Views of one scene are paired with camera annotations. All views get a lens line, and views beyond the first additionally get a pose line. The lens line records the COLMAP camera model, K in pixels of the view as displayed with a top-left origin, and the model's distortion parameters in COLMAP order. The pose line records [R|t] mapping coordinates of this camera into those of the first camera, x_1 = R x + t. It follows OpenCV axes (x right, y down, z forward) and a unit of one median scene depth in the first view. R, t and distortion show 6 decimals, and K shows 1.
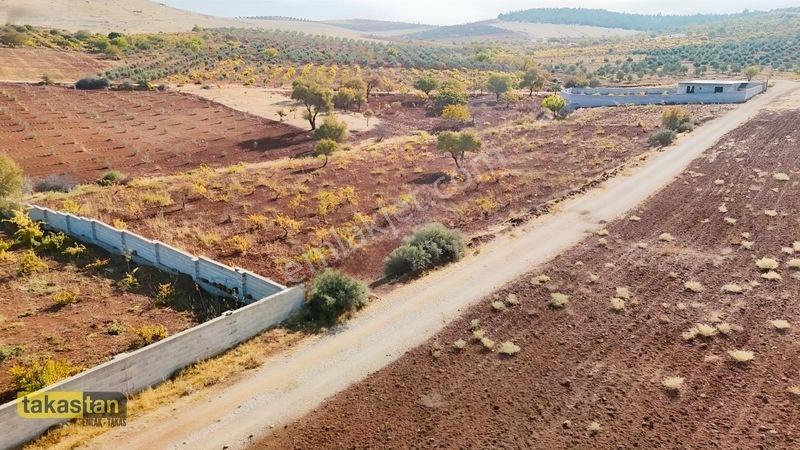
lens RADIAL K [[583.4, 0, 400.9], [0, 583.4, 222.7], [0, 0, 1]] dist [0.071489, -0.064828]
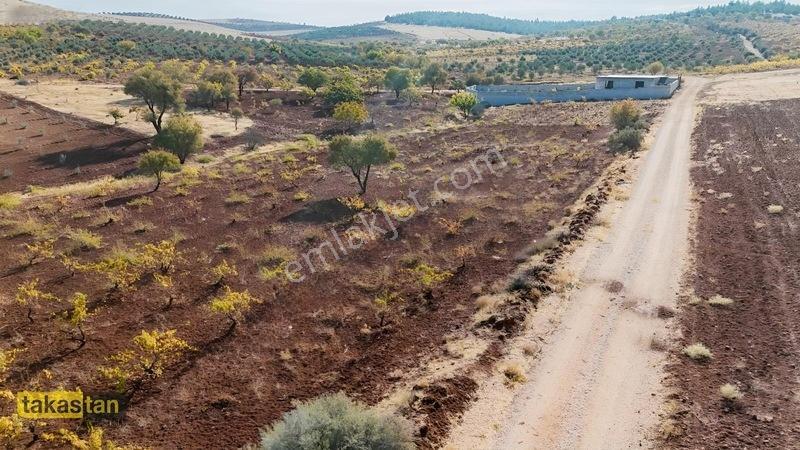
lens RADIAL K [[583.4, 0, 399.4], [0, 583.4, 223.7], [0, 0, 1]] dist [0.071489, -0.064828]
pose [[0.983806, -0.043020, 0.173998, 0.013781], [0.043742, 0.999043, -0.000317, -0.032386], [-0.173818, 0.007923, 0.984746, 0.204436]]
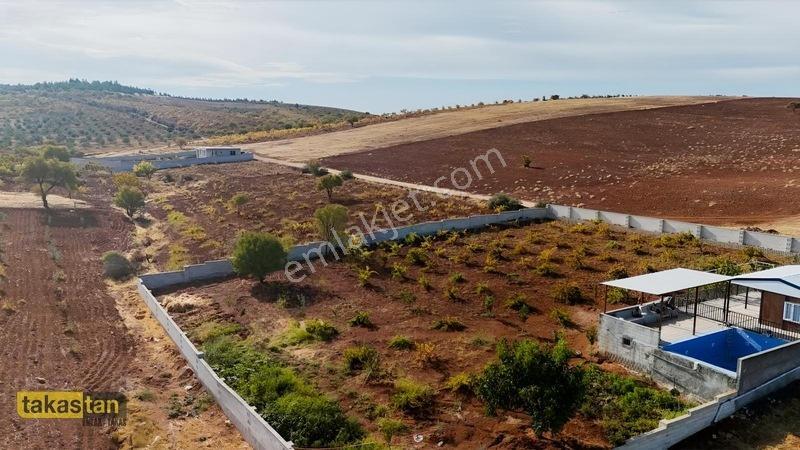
lens RADIAL K [[583.4, 0, 401.4], [0, 583.4, 224.7], [0, 0, 1]] dist [0.071489, -0.064828]
pose [[0.317076, -0.151819, 0.936170, -0.817116], [0.255723, 0.964230, 0.069758, -0.049746], [-0.913274, 0.217282, 0.344557, 0.161013]]
